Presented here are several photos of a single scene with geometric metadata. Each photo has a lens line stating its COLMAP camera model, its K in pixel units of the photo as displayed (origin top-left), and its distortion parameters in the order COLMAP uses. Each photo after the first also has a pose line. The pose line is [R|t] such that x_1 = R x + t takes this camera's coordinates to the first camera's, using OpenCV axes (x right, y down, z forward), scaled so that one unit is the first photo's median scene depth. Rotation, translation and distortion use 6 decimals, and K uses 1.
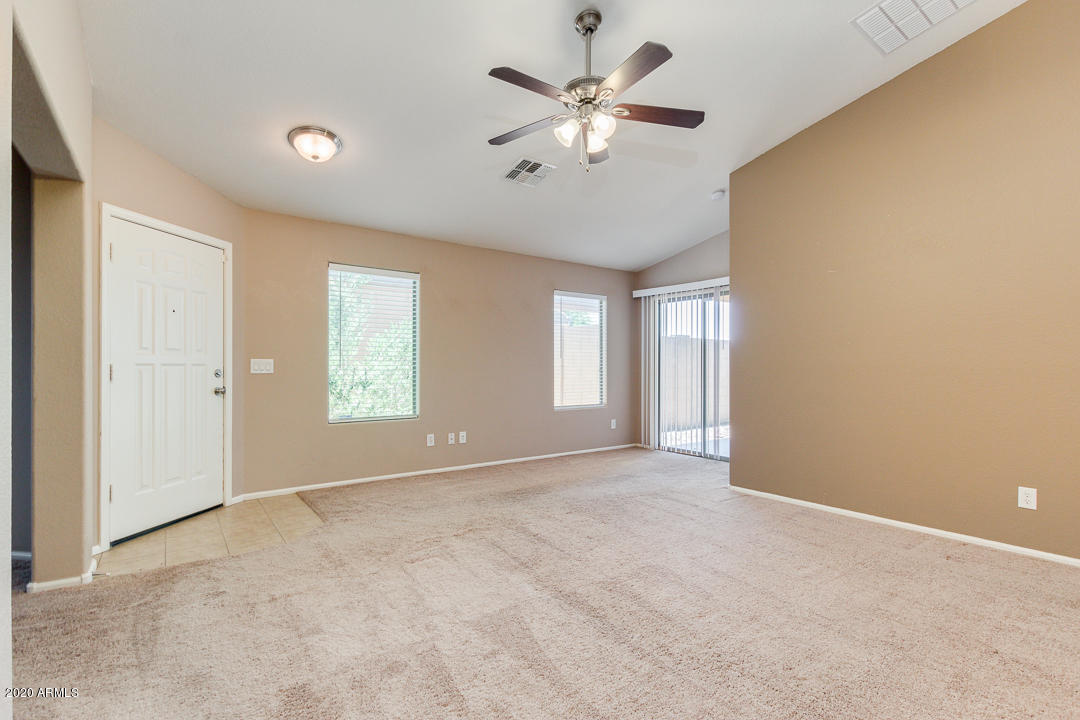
lens RADIAL K [[498.2, 0, 528.9], [0, 498.2, 365.3], [0, 0, 1]] dist [0.003667, -0.001153]
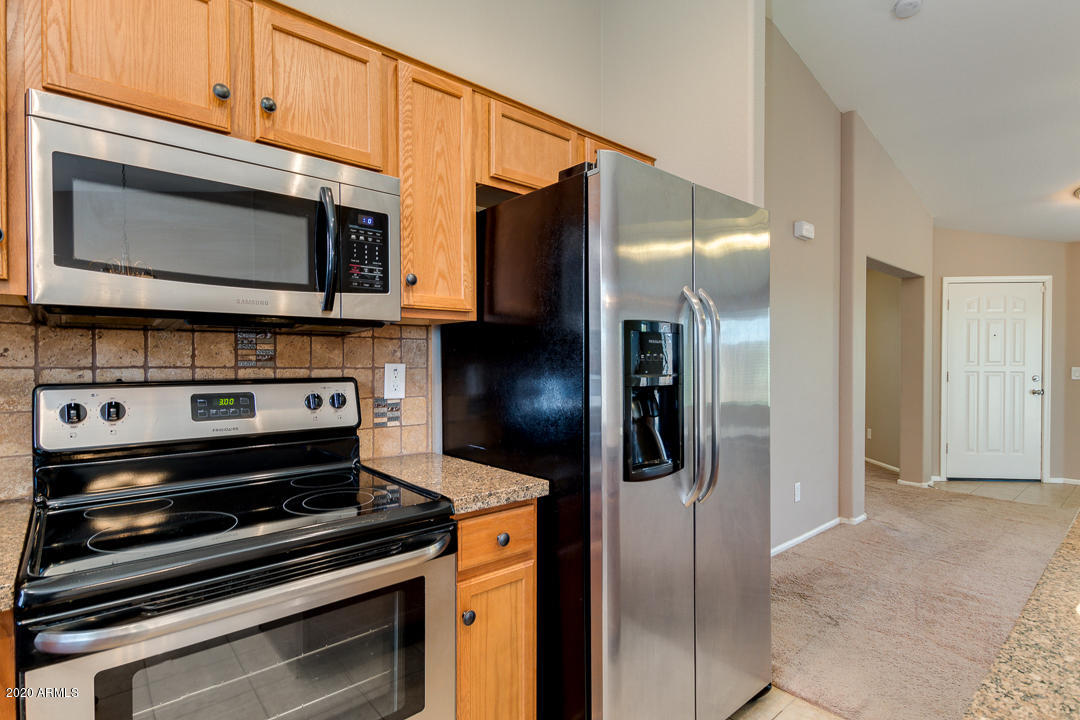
lens RADIAL K [[533.7, 0, 531.8], [0, 533.7, 367.2], [0, 0, 1]] dist [0.017226, -0.006763]
pose [[0.073515, 0.010202, -0.997242, 0.631639], [0.001710, 0.999945, 0.010355, -0.028166], [0.997293, -0.002466, 0.073494, -0.386339]]
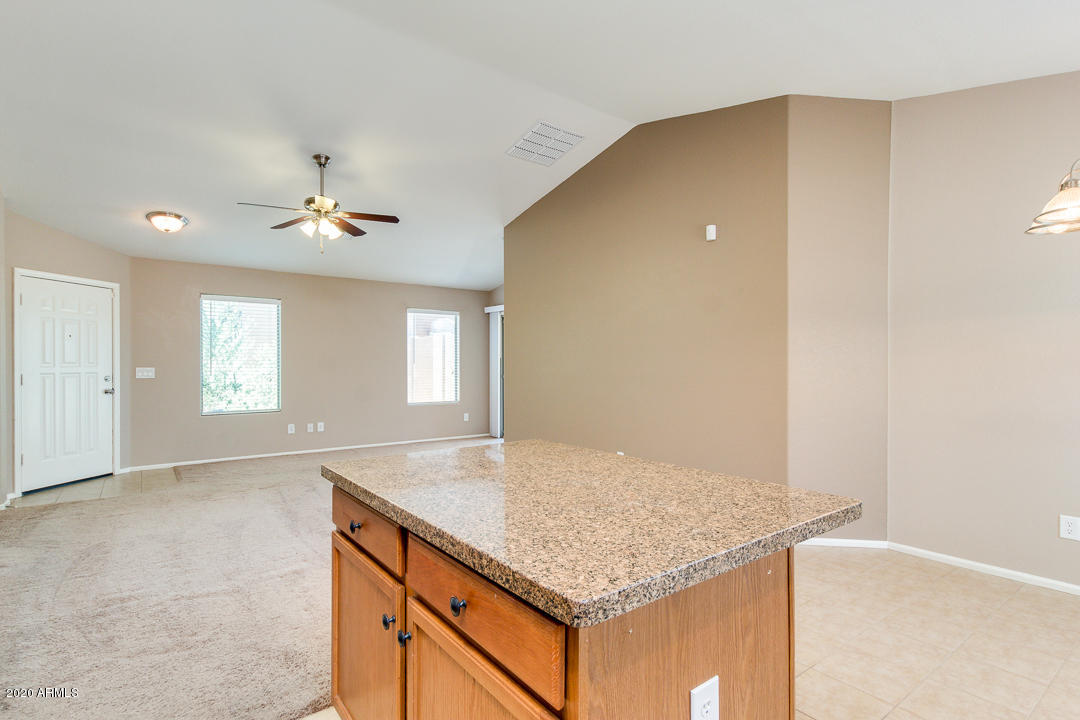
lens RADIAL K [[533.7, 0, 535.7], [0, 533.7, 363.5], [0, 0, 1]] dist [0.017226, -0.006763]
pose [[0.999966, -0.000891, 0.008244, 0.510408], [0.000855, 0.999990, 0.004391, -0.029168], [-0.008248, -0.004384, 0.999956, -0.465946]]
